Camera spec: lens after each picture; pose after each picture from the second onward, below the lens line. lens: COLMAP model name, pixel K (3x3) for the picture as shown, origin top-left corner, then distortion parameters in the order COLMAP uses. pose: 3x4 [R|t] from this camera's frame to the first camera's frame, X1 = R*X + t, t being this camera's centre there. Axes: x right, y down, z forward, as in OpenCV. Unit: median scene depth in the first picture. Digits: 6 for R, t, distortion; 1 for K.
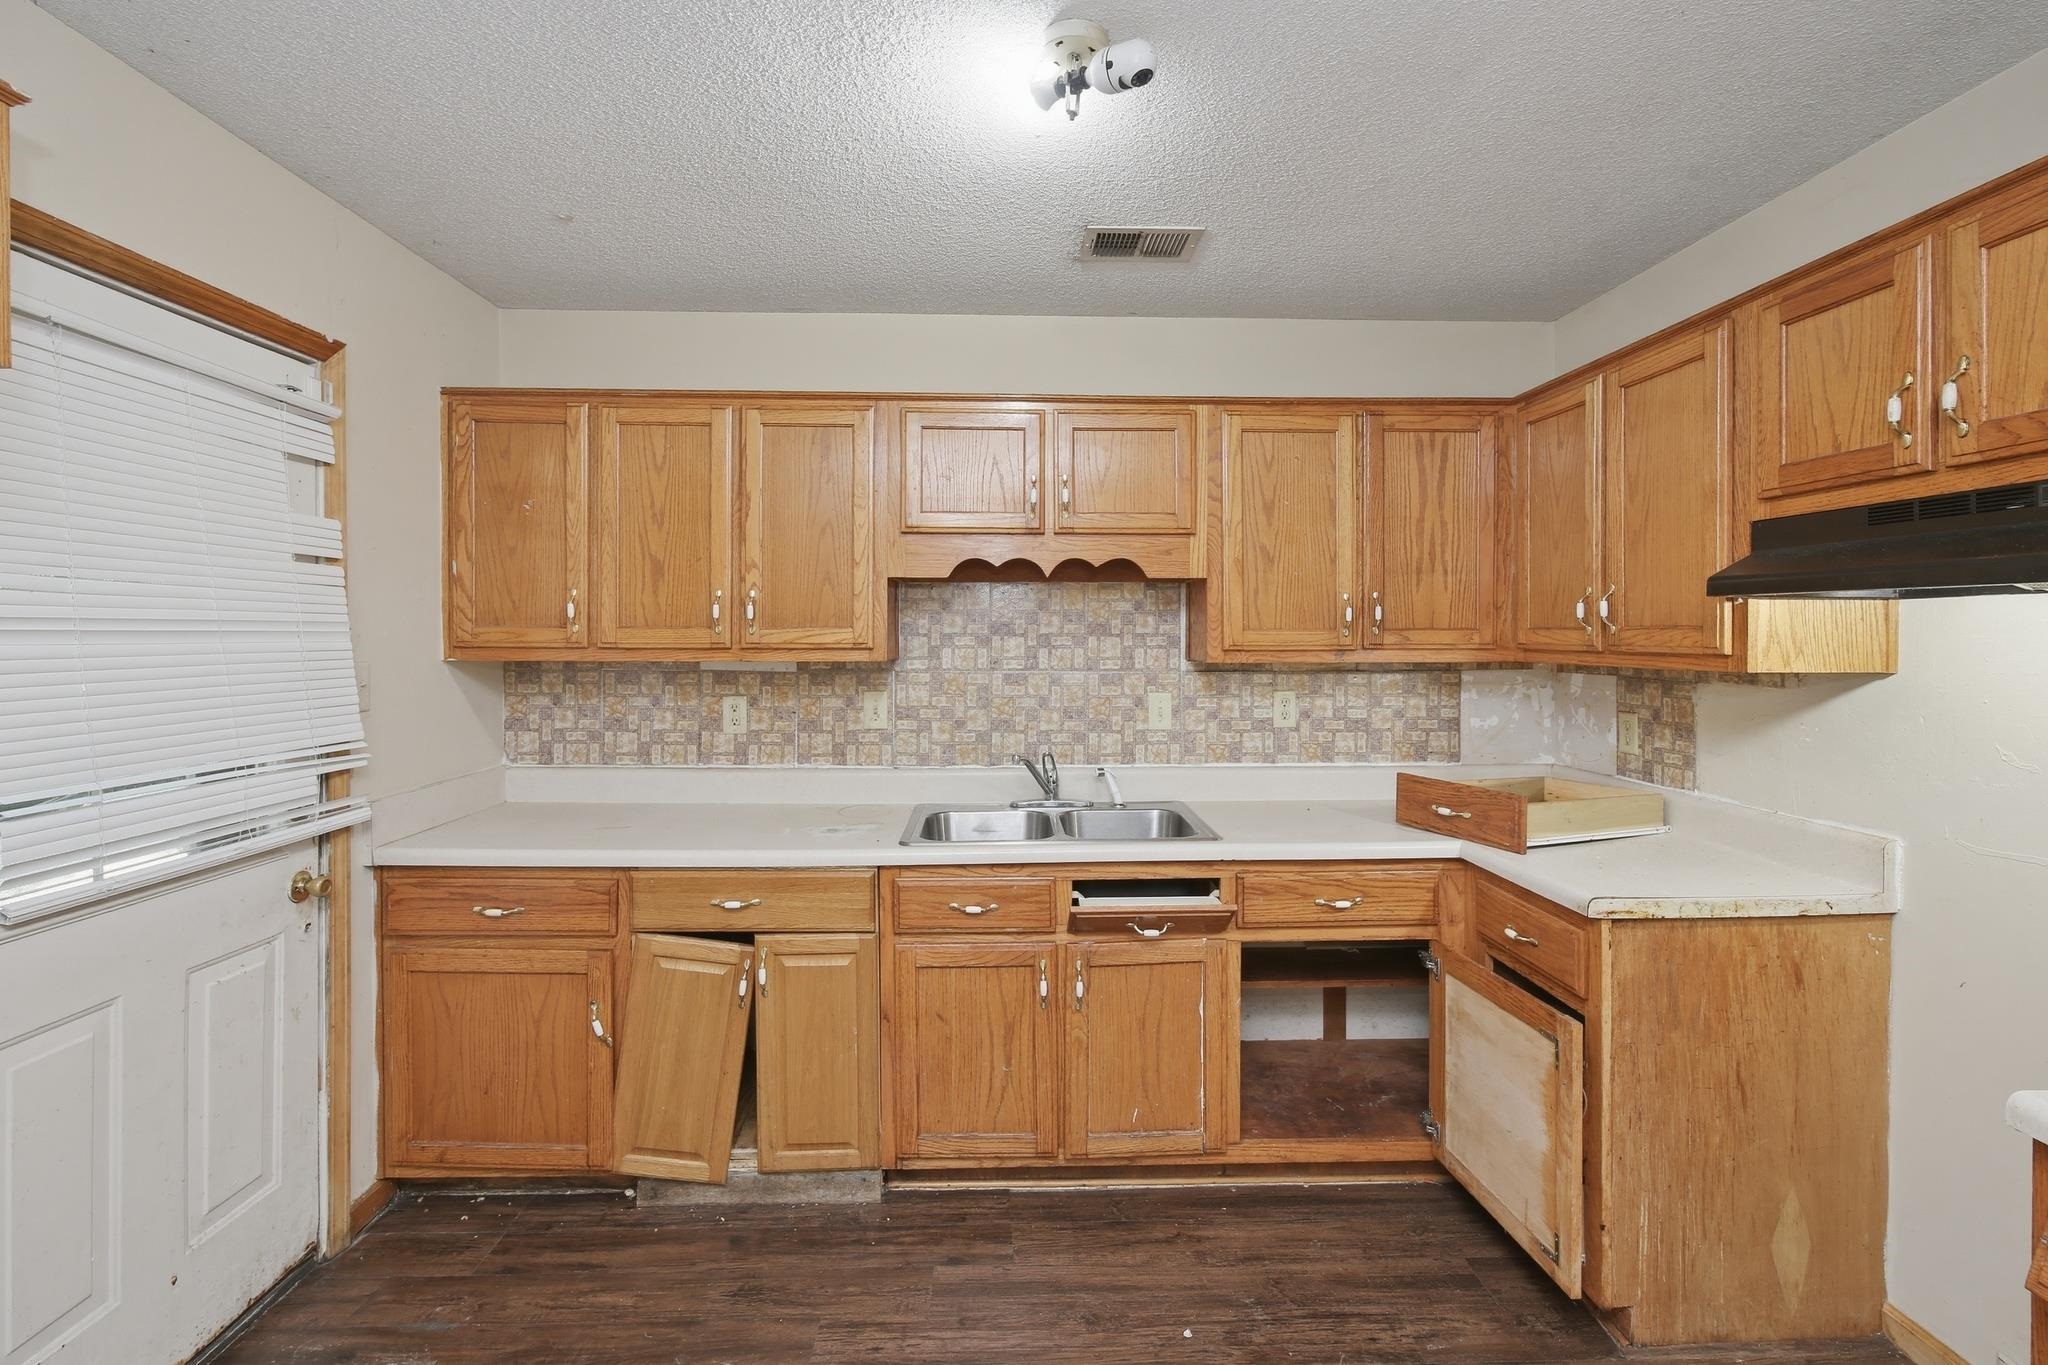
lens RADIAL K [[918.5, 0, 1022.5], [0, 918.5, 643.2], [0, 0, 1]] dist [0.001931, -0.000948]
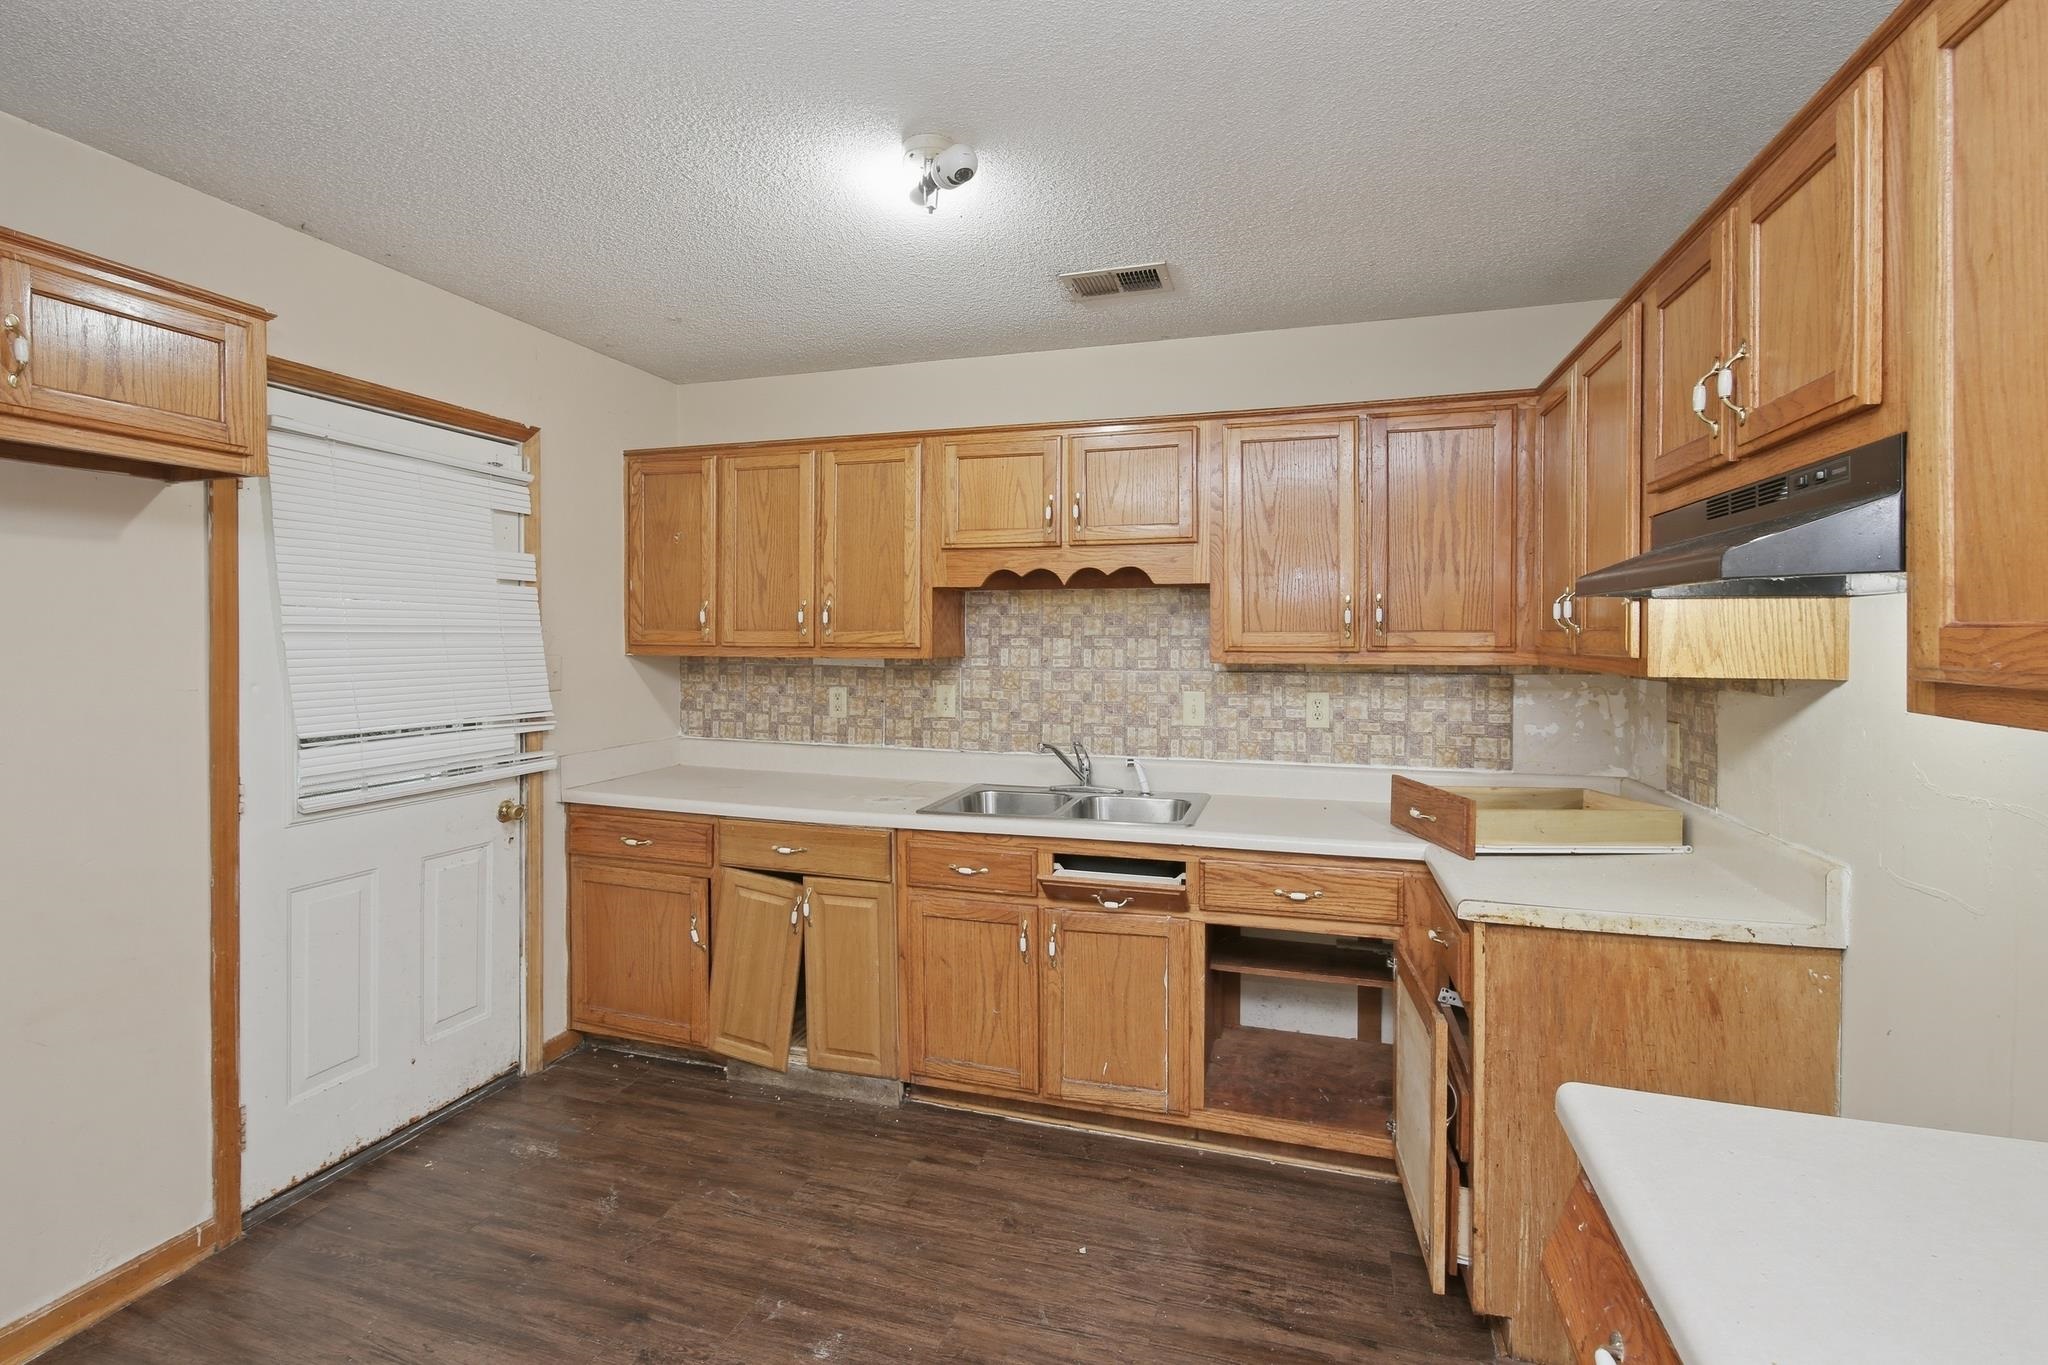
lens RADIAL K [[902.4, 0, 1026.0], [0, 902.4, 648.8], [0, 0, 1]] dist [-0.001170, -0.000020]
pose [[0.947854, 0.005716, -0.318652, 0.377121], [-0.004630, 0.999981, 0.004165, 0.001799], [0.318670, -0.002473, 0.947862, -0.063972]]
